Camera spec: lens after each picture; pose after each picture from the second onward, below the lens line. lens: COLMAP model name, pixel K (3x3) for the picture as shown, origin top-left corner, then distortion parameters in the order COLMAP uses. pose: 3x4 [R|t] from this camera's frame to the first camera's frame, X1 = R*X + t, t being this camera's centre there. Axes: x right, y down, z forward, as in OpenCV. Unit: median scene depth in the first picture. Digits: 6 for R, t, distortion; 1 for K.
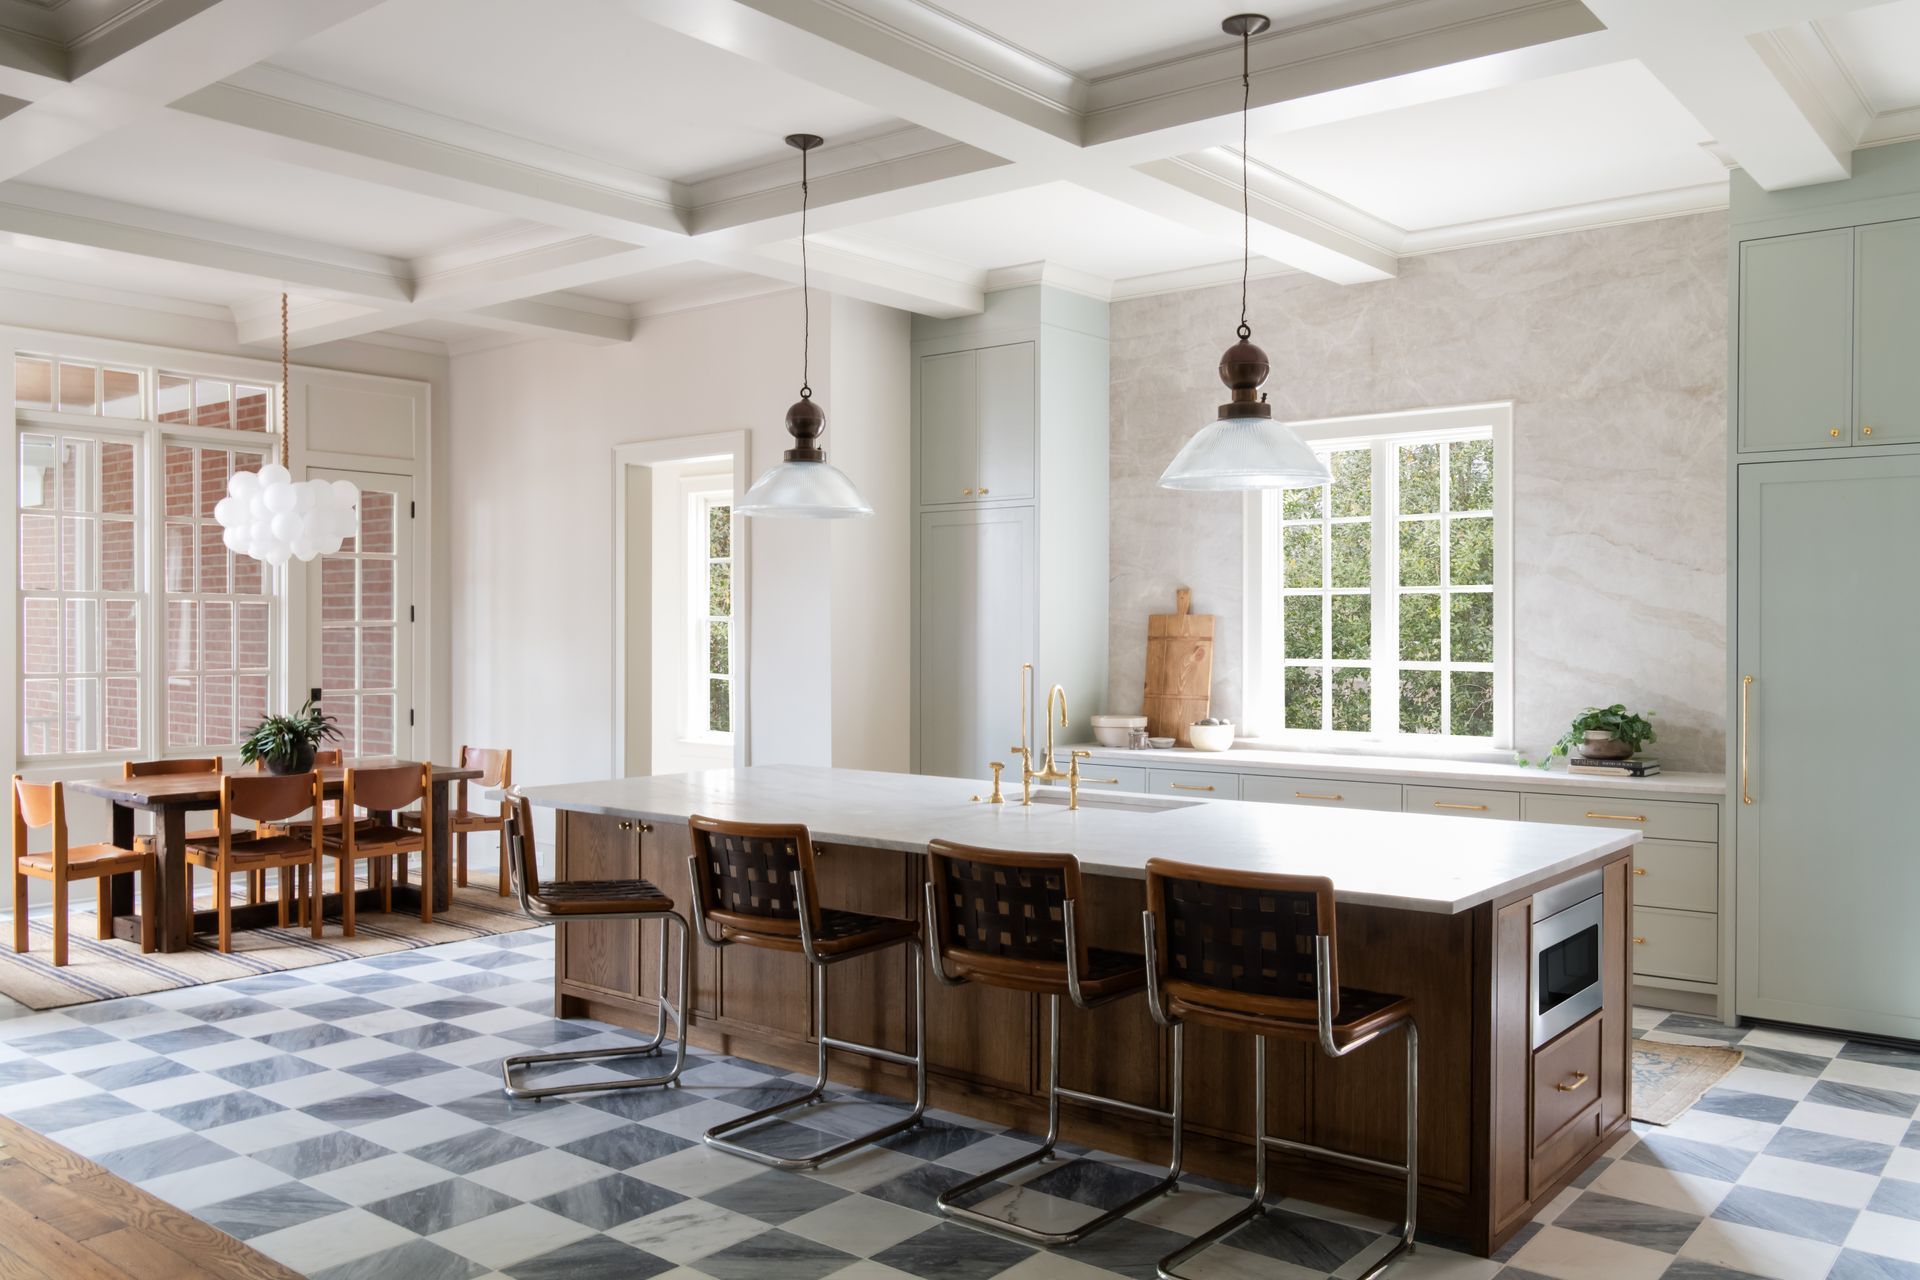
lens RADIAL K [[1589.3, 0, 971.3], [0, 1589.3, 648.5], [0, 0, 1]] dist [-0.019092, 0.044126]
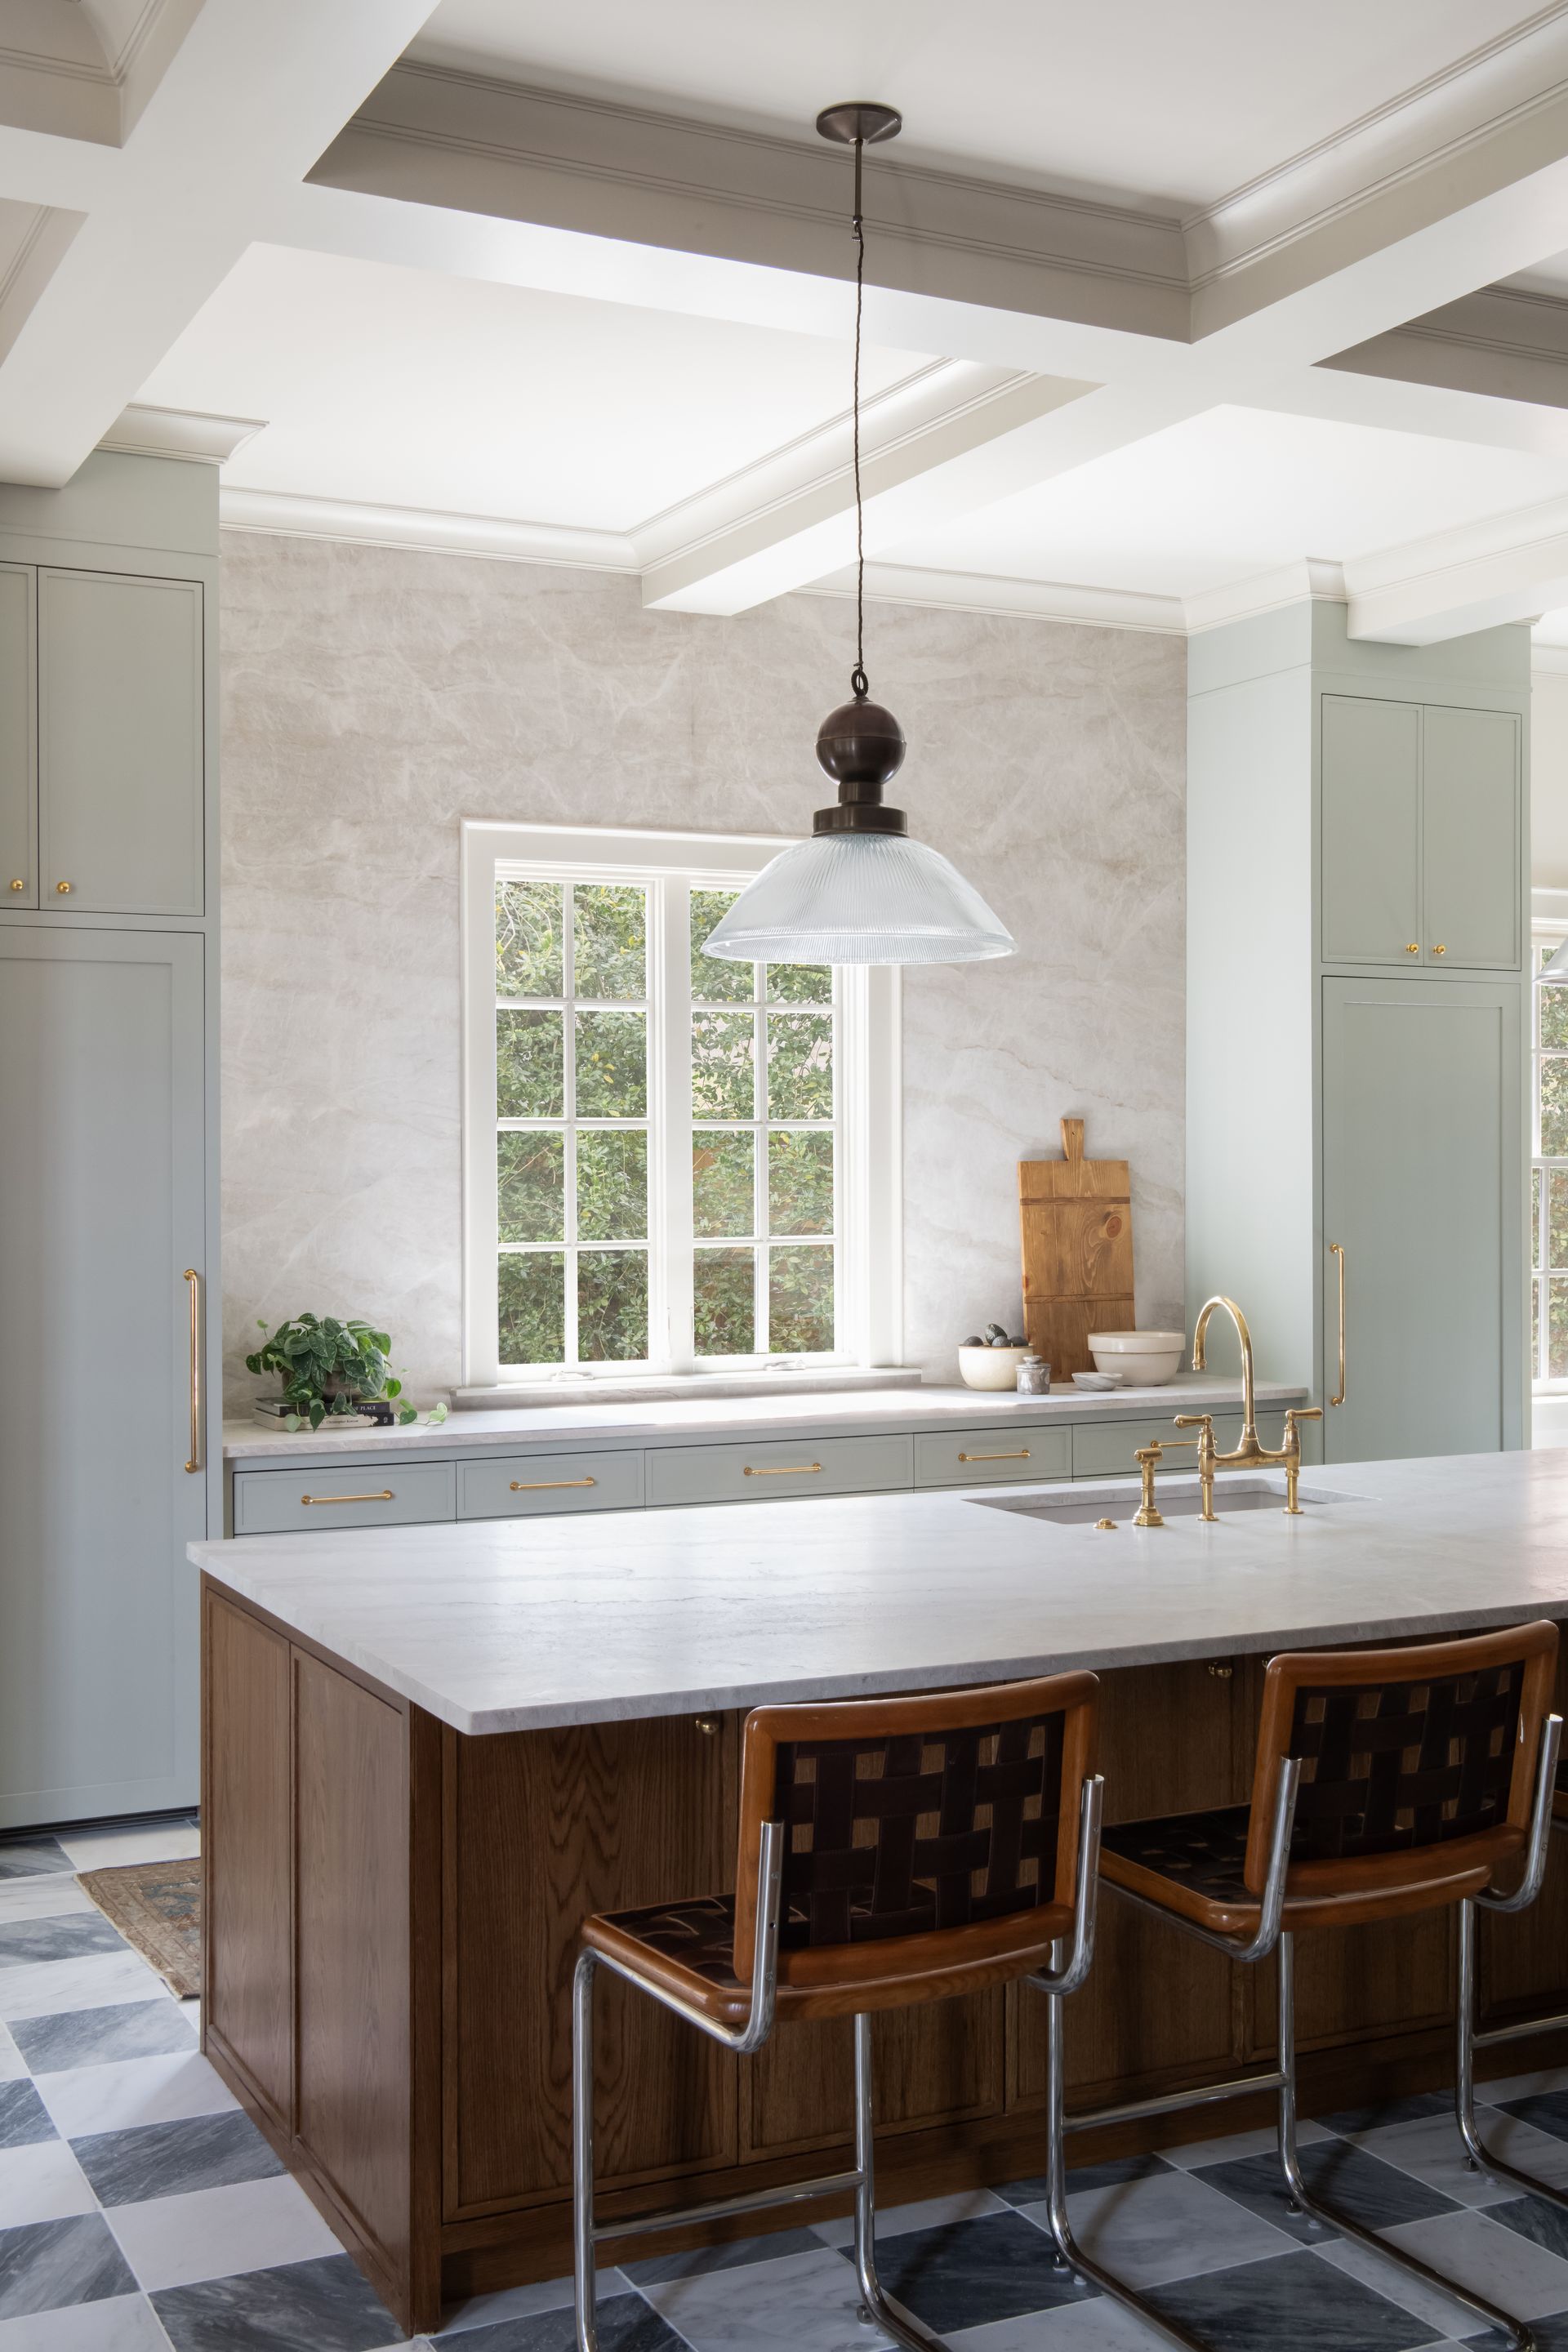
lens RADIAL K [[2509.9, 0, 873.1], [0, 2509.9, 1169.2], [0, 0, 1]] dist [0.027085, 0.000000]
pose [[0.416528, -0.004055, 0.909114, -0.648836], [0.015423, 0.999878, -0.002607, -0.017652], [-0.908992, 0.015107, 0.416540, 0.595826]]
